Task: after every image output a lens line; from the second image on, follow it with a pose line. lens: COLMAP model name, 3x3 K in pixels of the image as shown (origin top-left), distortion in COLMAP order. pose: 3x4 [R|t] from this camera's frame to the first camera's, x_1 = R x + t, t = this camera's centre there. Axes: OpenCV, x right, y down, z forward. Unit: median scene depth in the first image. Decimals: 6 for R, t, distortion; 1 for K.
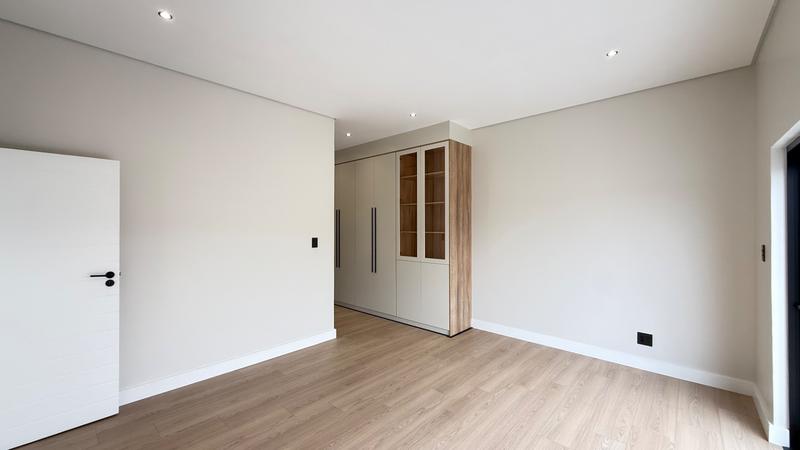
lens RADIAL K [[318.5, 0, 399.1], [0, 318.5, 223.9], [0, 0, 1]] dist [-0.000129, -0.000035]
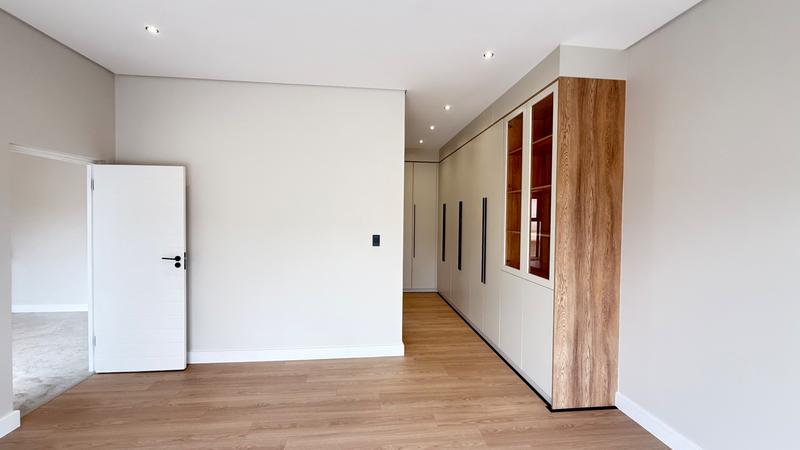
lens RADIAL K [[318.5, 0, 399.1], [0, 318.5, 223.9], [0, 0, 1]] dist [-0.000129, -0.000035]
pose [[0.754329, 0.024252, -0.656048, 0.326117], [-0.007988, 0.999583, 0.027766, -0.010297], [0.656448, -0.015704, 0.754208, 0.360329]]
